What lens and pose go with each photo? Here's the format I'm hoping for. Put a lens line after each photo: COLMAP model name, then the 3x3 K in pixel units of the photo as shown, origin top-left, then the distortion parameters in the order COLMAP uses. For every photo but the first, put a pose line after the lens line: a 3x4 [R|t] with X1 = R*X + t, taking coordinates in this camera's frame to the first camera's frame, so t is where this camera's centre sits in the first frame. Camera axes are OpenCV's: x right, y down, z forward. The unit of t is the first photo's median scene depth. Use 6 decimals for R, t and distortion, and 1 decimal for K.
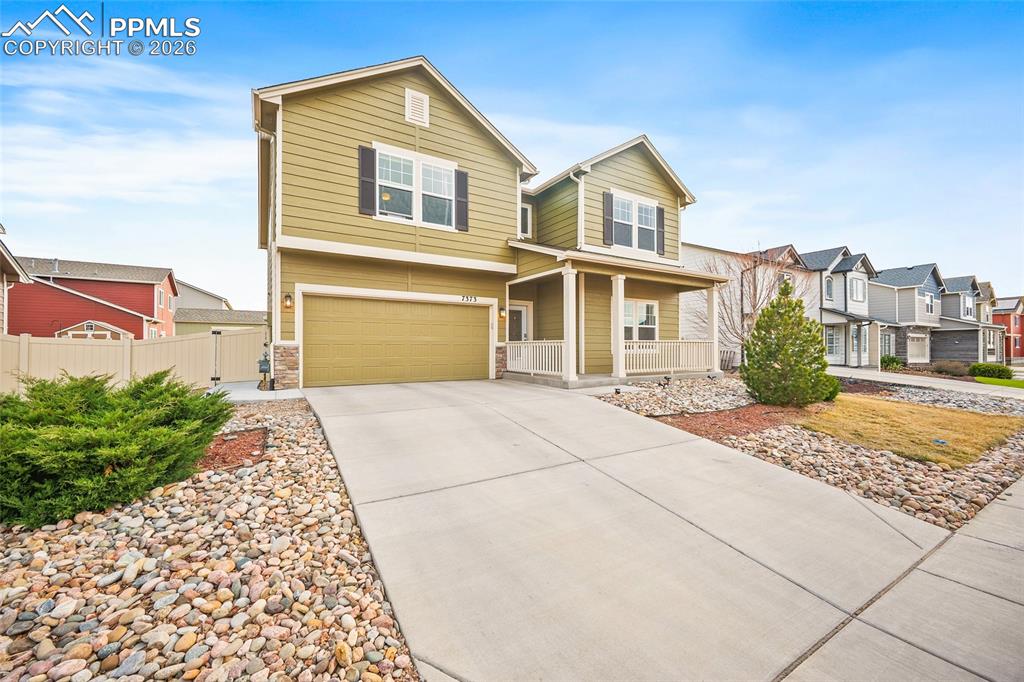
lens RADIAL K [[399.4, 0, 507.2], [0, 399.4, 344.7], [0, 0, 1]] dist [-0.000720, 0.000123]
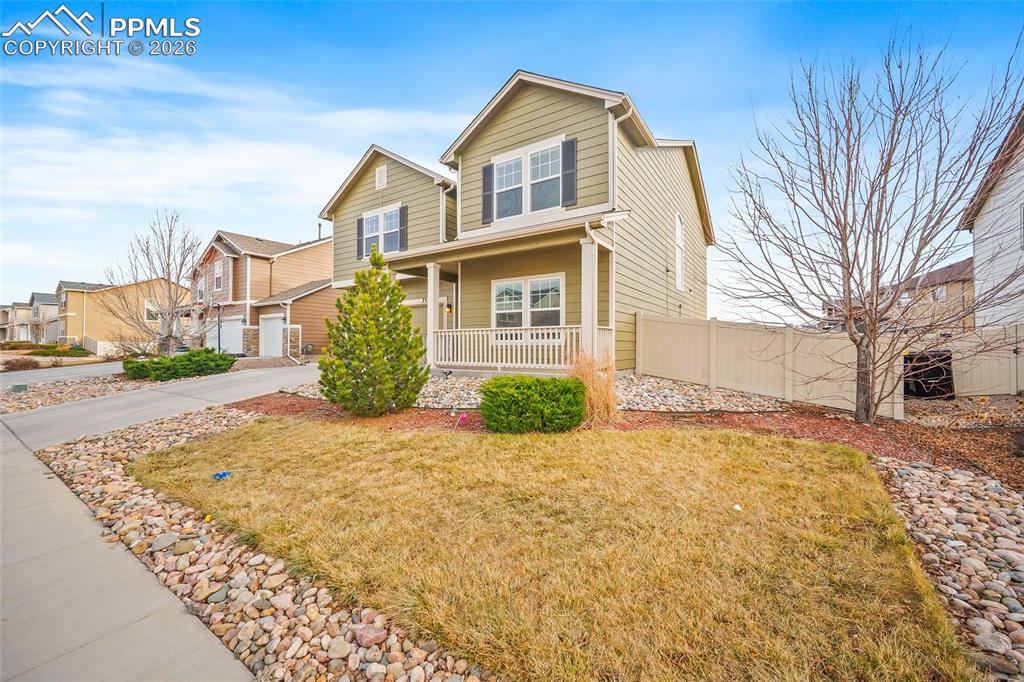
lens RADIAL K [[405.9, 0, 509.0], [0, 405.9, 336.5], [0, 0, 1]] dist [0.001862, 0.000163]
pose [[0.416687, -0.016111, -0.908907, 1.126406], [0.010206, 0.999863, -0.013044, 0.017072], [0.908993, -0.003842, 0.416795, 0.679701]]
